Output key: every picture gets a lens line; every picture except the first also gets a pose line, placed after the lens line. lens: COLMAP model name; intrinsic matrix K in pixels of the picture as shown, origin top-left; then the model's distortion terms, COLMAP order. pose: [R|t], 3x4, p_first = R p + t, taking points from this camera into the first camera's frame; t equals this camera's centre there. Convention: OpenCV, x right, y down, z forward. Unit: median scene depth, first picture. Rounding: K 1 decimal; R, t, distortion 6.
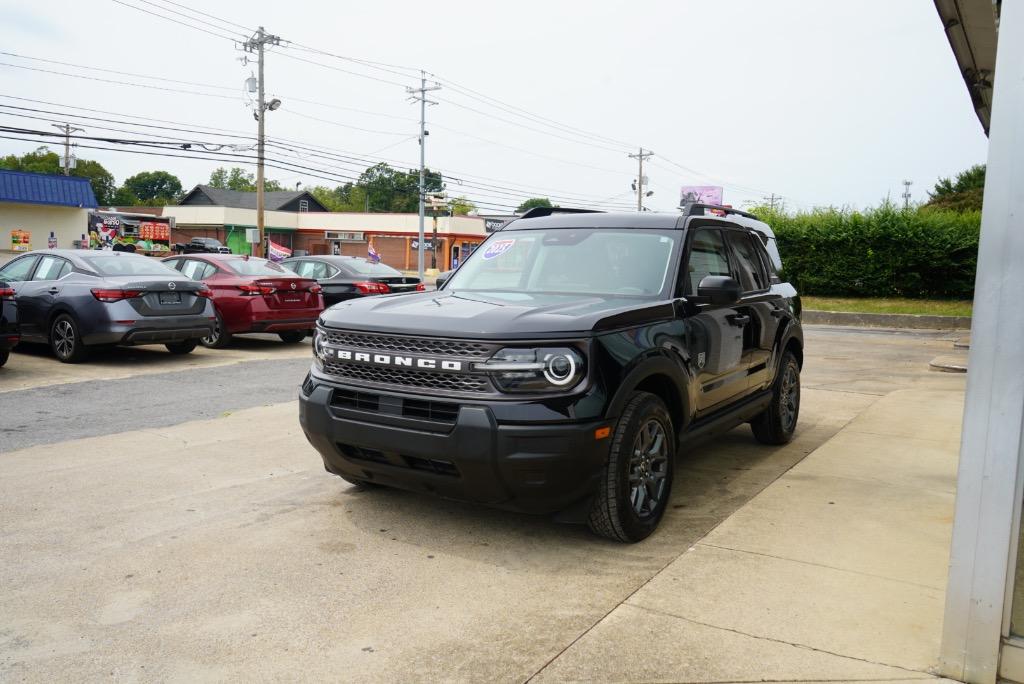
lens RADIAL K [[814.5, 0, 508.4], [0, 814.5, 338.6], [0, 0, 1]] dist [-0.027130, 0.023322]
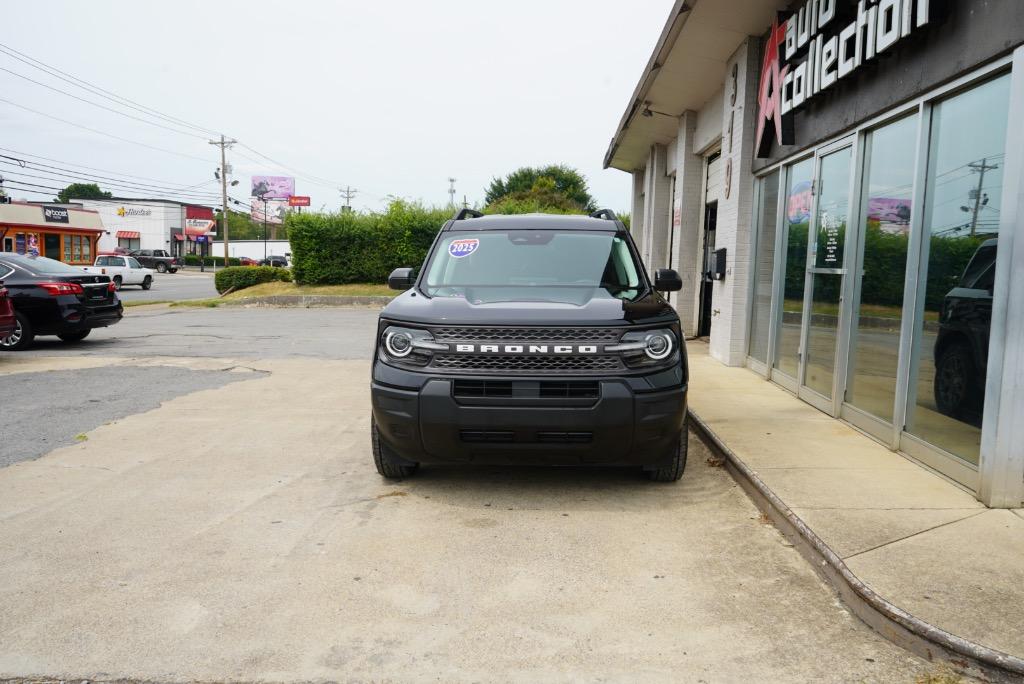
lens RADIAL K [[814.5, 0, 510.2], [0, 814.5, 333.6], [0, 0, 1]] dist [-0.027130, 0.023322]
pose [[0.866000, -0.057083, 0.496776, -0.448292], [0.054499, 0.998319, 0.019708, -0.011861], [-0.497066, 0.010007, 0.867655, 0.014424]]
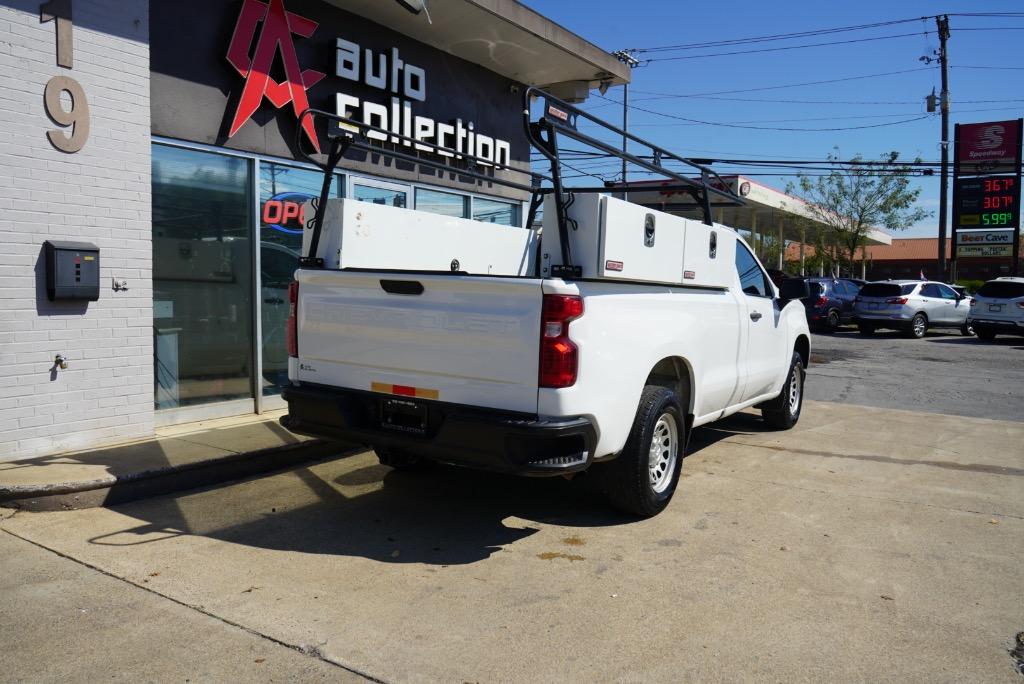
lens RADIAL K [[814.5, 0, 518.4], [0, 814.5, 342.5], [0, 0, 1]] dist [-0.027130, 0.023322]
pose [[-0.998312, -0.045776, -0.035735, 0.294592], [-0.051139, 0.984549, 0.167478, -0.198171], [0.027516, 0.169023, -0.985228, 2.151268]]
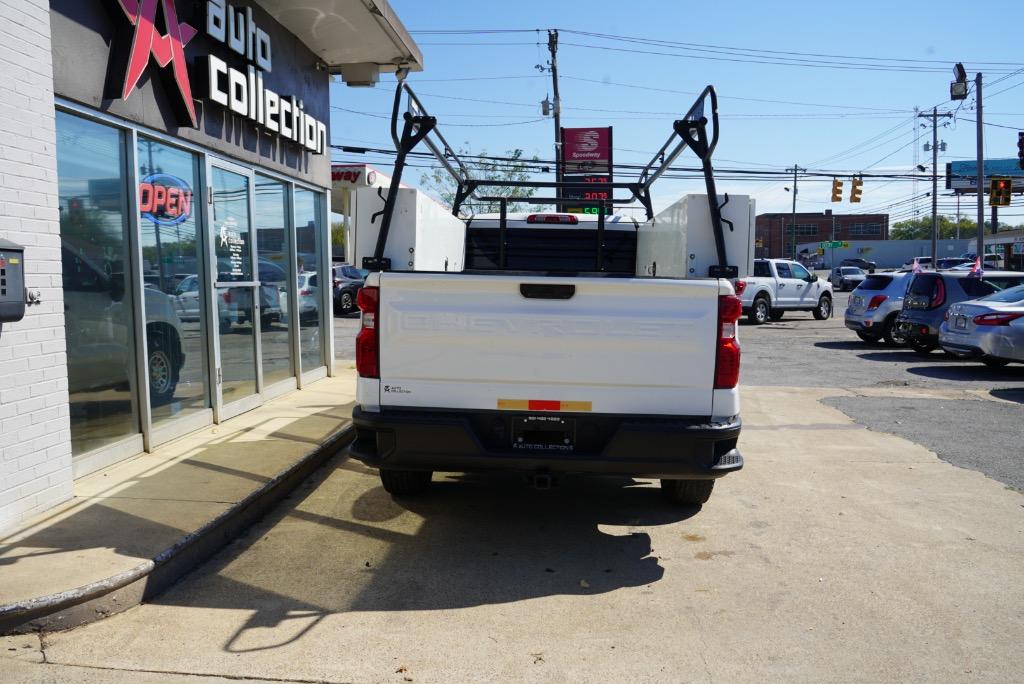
lens RADIAL K [[814.5, 0, 519.6], [0, 814.5, 340.8], [0, 0, 1]] dist [-0.027130, 0.023322]
pose [[-0.864725, 0.009955, -0.502147, 0.718853], [-0.075102, 0.986000, 0.148877, -0.177343], [0.496599, 0.166450, -0.851871, 1.982212]]
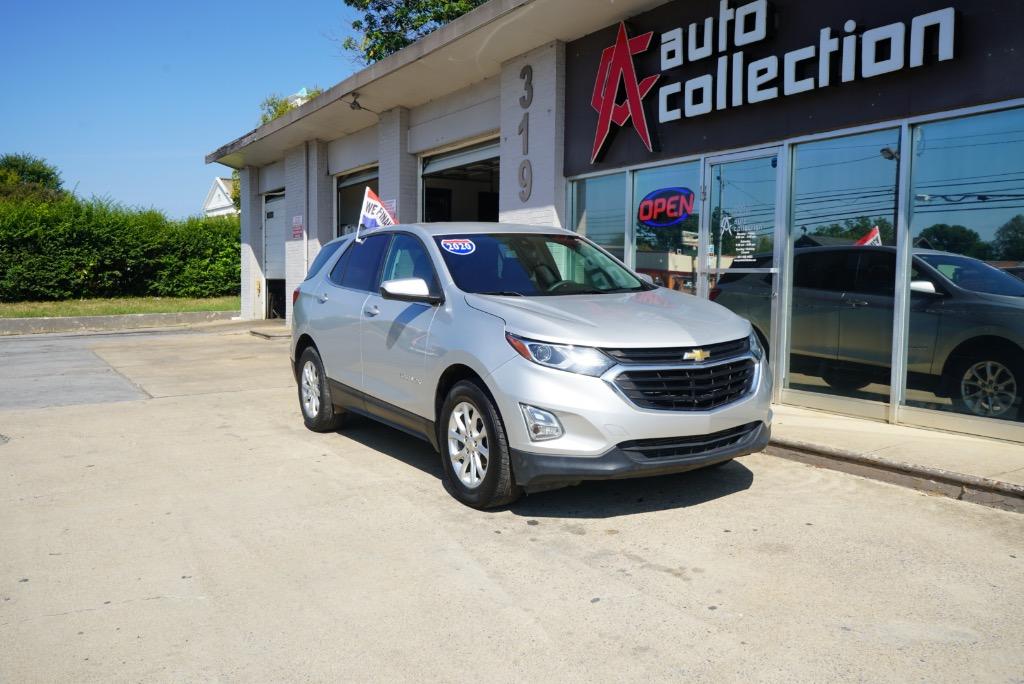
lens RADIAL K [[853.6, 0, 511.6], [0, 853.6, 337.4], [0, 0, 1]] dist [-0.003627, 0.006393]
pose [[0.433096, -0.097299, 0.896081, -0.808303], [0.099505, 0.993241, 0.059756, -0.062780], [-0.895839, 0.063285, 0.439850, 0.511156]]
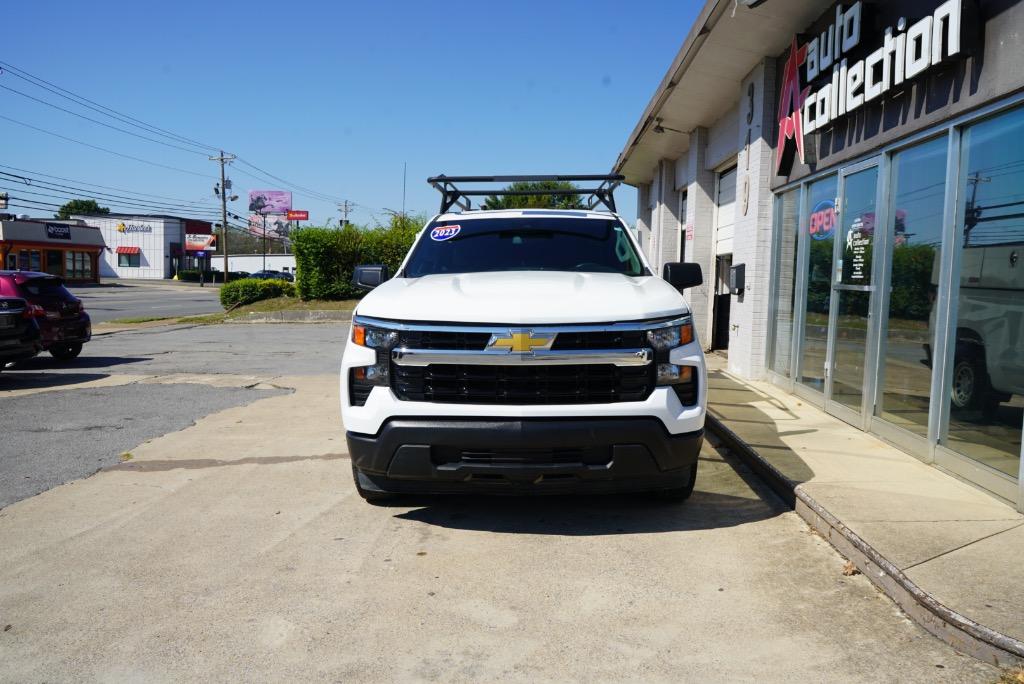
lens RADIAL K [[814.5, 0, 510.7], [0, 814.5, 331.3], [0, 0, 1]] dist [-0.027130, 0.023322]
pose [[0.863305, -0.053866, 0.501799, -0.504530], [0.061117, 0.998129, 0.001997, -0.022481], [-0.500968, 0.028944, 0.864982, 0.020260]]
